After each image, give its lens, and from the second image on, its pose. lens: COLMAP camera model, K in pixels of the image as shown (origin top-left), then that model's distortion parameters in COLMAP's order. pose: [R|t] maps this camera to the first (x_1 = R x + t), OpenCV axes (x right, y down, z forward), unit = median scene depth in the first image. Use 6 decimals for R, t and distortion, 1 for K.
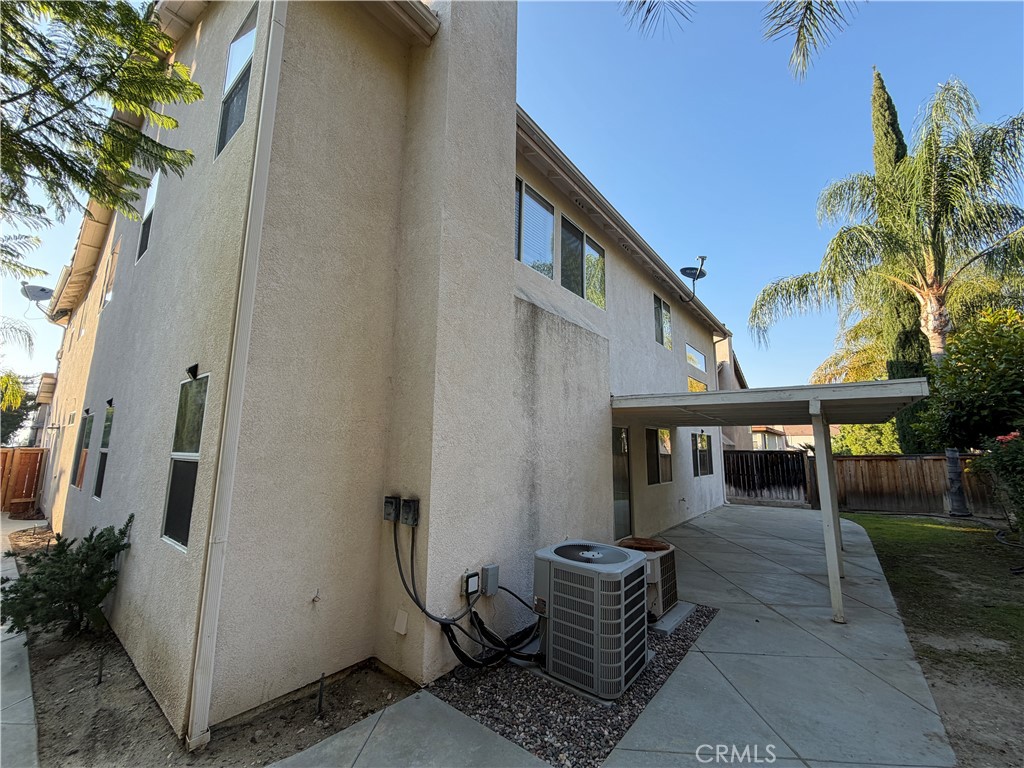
lens RADIAL K [[406.8, 0, 509.4], [0, 406.8, 383.6], [0, 0, 1]] dist [-0.001502, 0.000399]
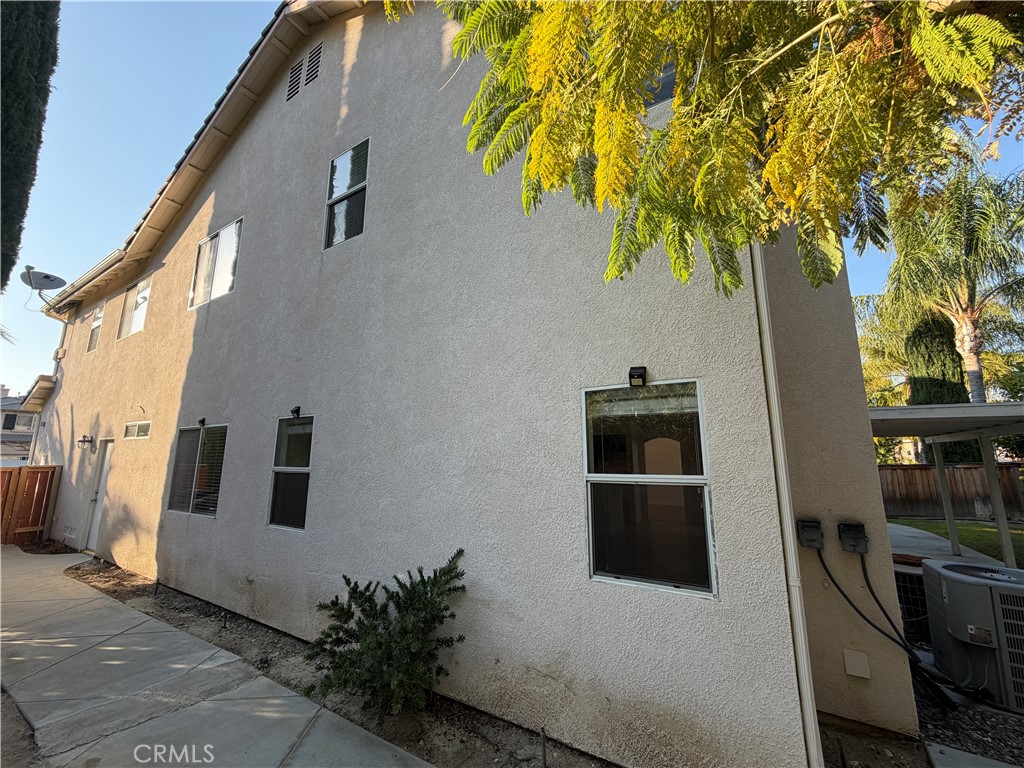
lens RADIAL K [[406.8, 0, 511.0], [0, 406.8, 383.6], [0, 0, 1]] dist [-0.001502, 0.000399]
pose [[0.992735, 0.014631, 0.119424, -0.327832], [-0.011498, 0.999572, -0.026882, 0.002905], [-0.119767, 0.025313, 0.992479, 0.057518]]
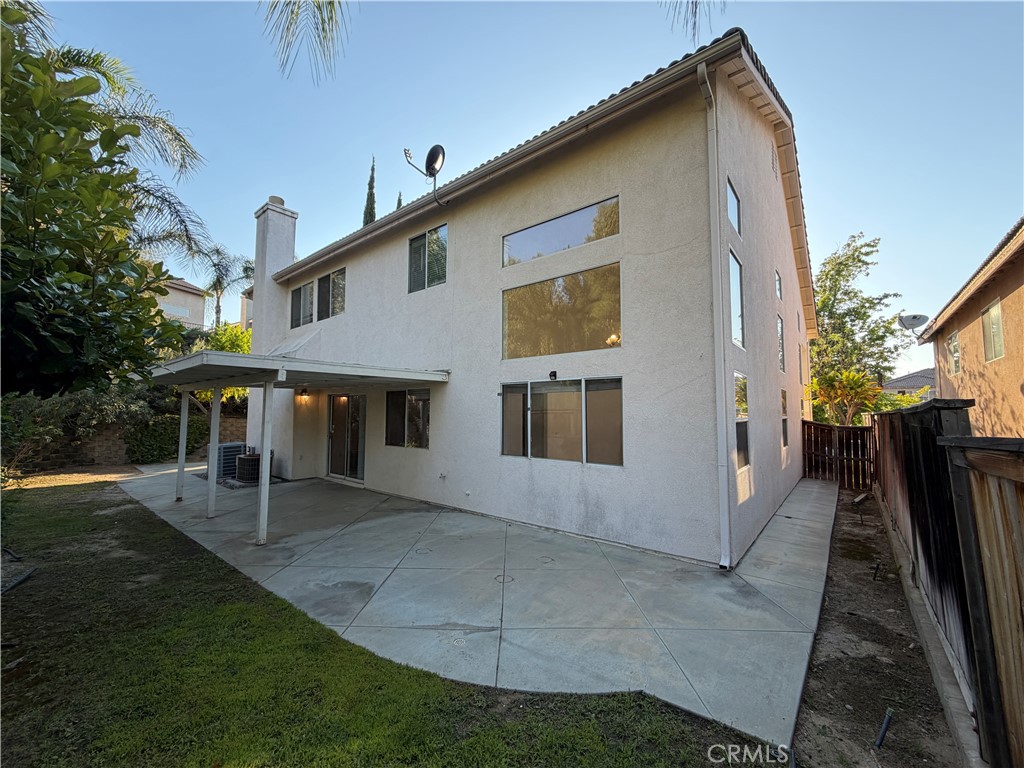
lens RADIAL K [[406.8, 0, 509.8], [0, 406.8, 384.2], [0, 0, 1]] dist [-0.001502, 0.000399]
pose [[-0.011055, -0.082230, -0.996552, 1.088313], [0.154462, 0.984510, -0.082950, 0.179413], [0.987937, -0.154846, 0.001818, 1.038796]]
